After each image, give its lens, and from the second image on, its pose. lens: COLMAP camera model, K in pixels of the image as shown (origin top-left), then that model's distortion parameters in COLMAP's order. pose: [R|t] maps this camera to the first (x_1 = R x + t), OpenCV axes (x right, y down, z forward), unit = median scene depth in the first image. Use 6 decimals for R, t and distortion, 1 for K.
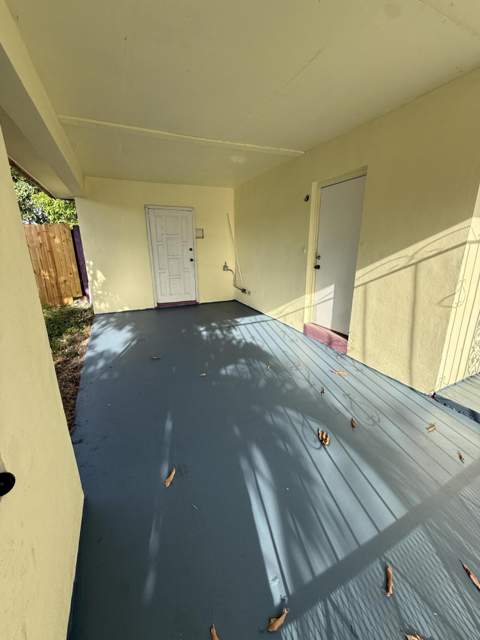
lens RADIAL K [[255.3, 0, 241.3], [0, 255.3, 321.2], [0, 0, 1]] dist [-0.000116, -0.000720]
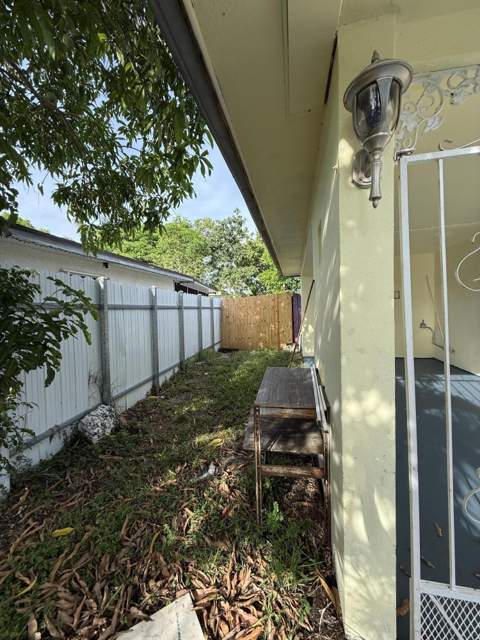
lens RADIAL K [[255.3, 0, 239.4], [0, 255.3, 317.6], [0, 0, 1]] dist [-0.000116, -0.000720]
pose [[0.792300, 0.006554, -0.610096, -0.022773], [-0.148632, 0.971891, -0.182581, 0.065281], [0.591751, 0.235339, 0.771004, -0.265239]]
